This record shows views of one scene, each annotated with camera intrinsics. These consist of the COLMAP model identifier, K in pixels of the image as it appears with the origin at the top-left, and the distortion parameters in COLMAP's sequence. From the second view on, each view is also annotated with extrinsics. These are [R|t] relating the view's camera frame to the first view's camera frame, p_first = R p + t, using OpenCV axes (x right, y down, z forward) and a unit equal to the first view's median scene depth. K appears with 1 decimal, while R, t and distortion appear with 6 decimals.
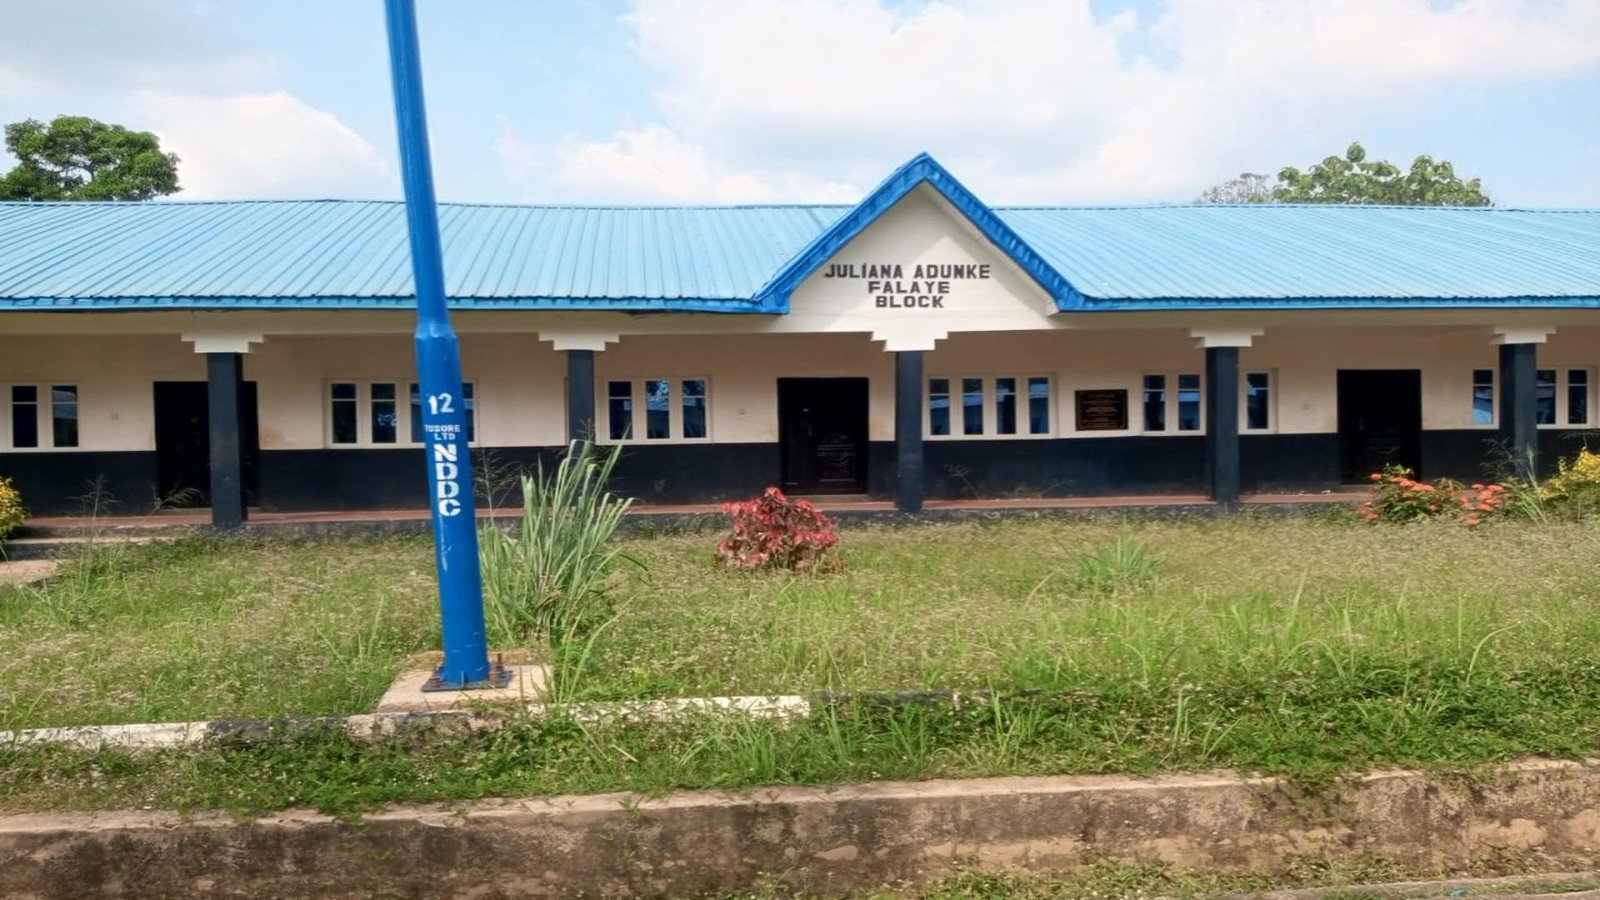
lens RADIAL K [[1175.0, 0, 798.2], [0, 1175.0, 448.4], [0, 0, 1]] dist [0.003731, -0.000045]
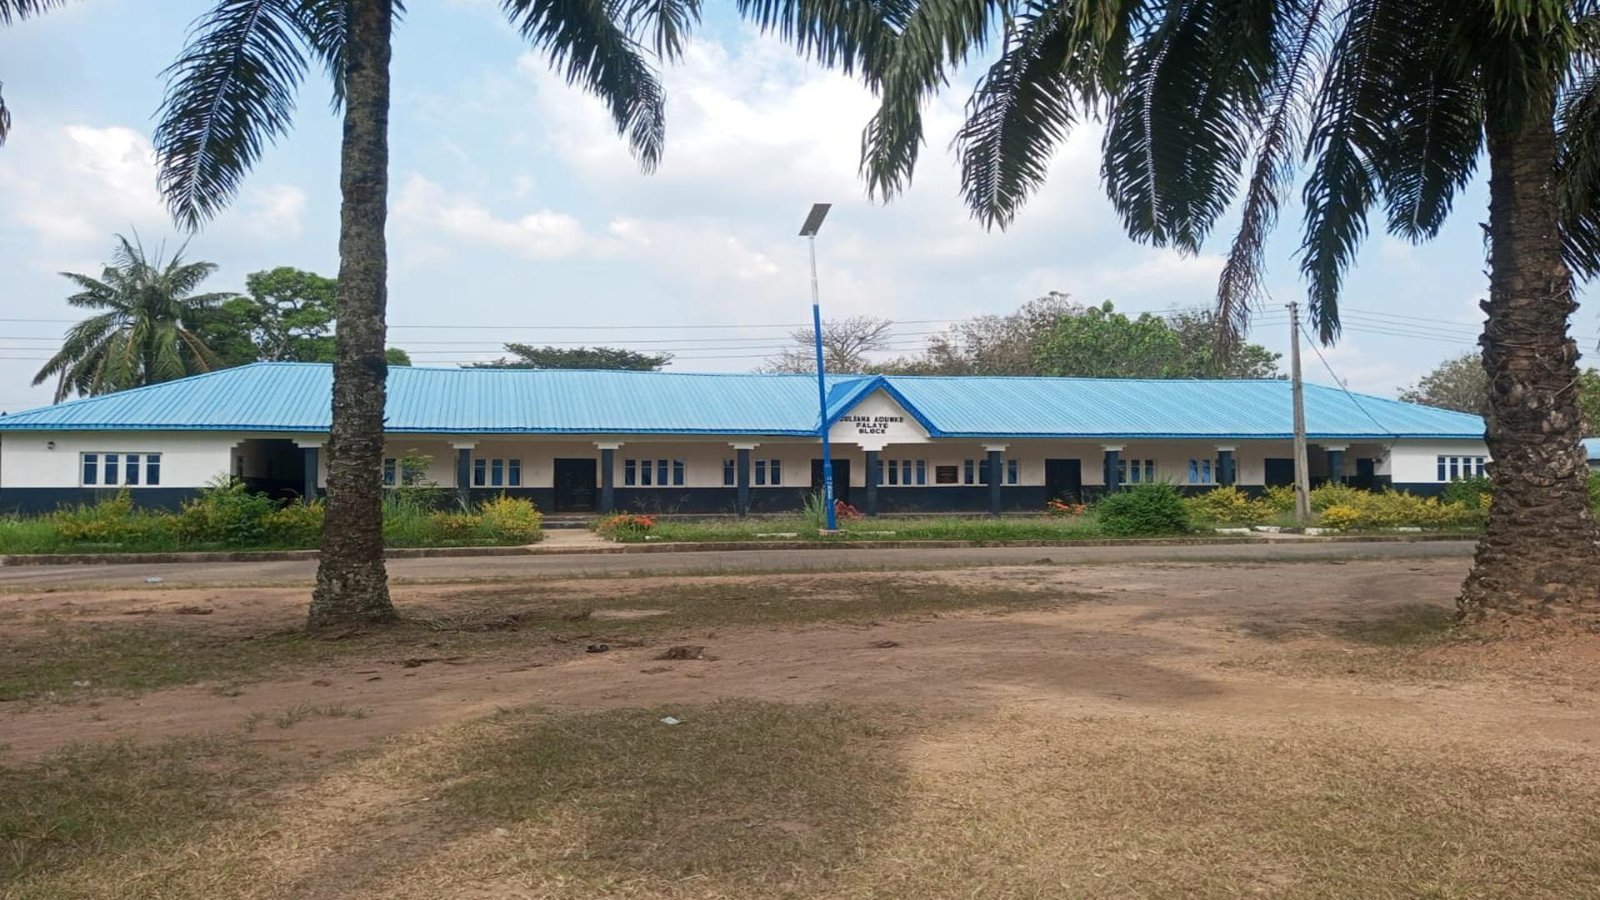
lens RADIAL K [[1175.0, 0, 800.6], [0, 1175.0, 453.2], [0, 0, 1]] dist [0.003731, -0.000045]
pose [[0.991569, 0.015878, 0.128605, -0.338452], [-0.011098, 0.999224, -0.037802, 0.016303], [-0.129106, 0.036056, 0.990975, -1.306698]]
